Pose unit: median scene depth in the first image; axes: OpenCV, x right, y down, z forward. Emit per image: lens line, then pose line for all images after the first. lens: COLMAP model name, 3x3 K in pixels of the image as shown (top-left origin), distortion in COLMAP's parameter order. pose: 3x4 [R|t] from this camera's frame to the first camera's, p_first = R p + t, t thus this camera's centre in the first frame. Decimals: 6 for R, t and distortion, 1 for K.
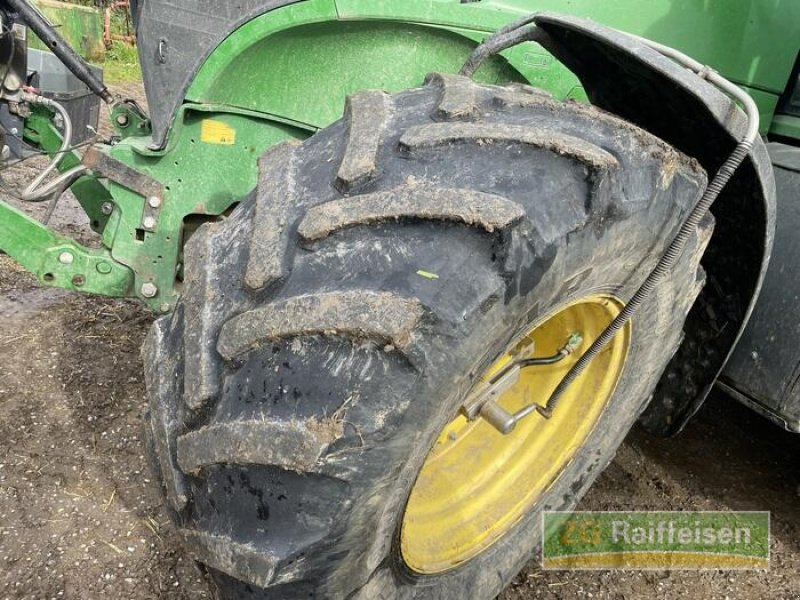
lens RADIAL K [[609.4, 0, 405.9], [0, 609.4, 296.5], [0, 0, 1]] dist [0.112565, -0.151148]
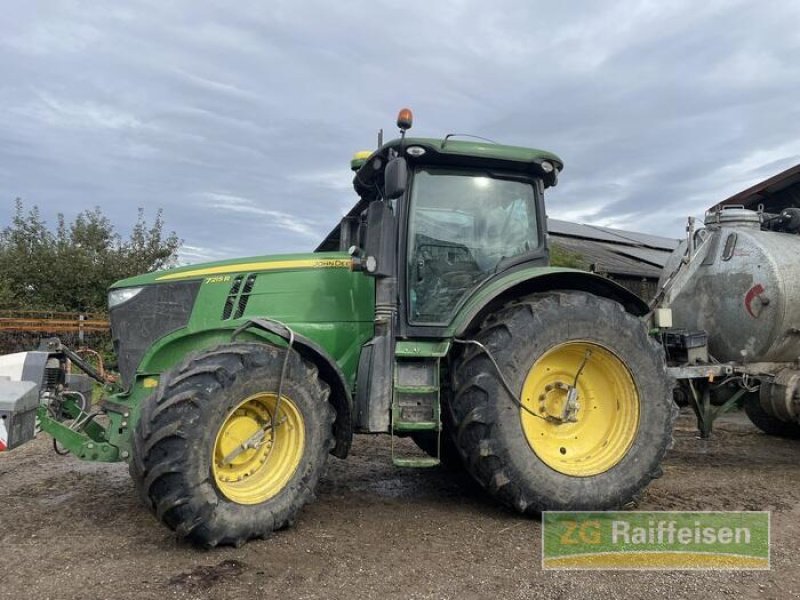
lens RADIAL K [[609.4, 0, 405.9], [0, 609.4, 296.5], [0, 0, 1]] dist [0.112565, -0.151148]
pose [[0.970127, -0.210296, 0.120955, 0.610712], [0.241541, 0.883801, -0.400692, 0.871707], [-0.022636, 0.417937, 0.908194, -1.877876]]
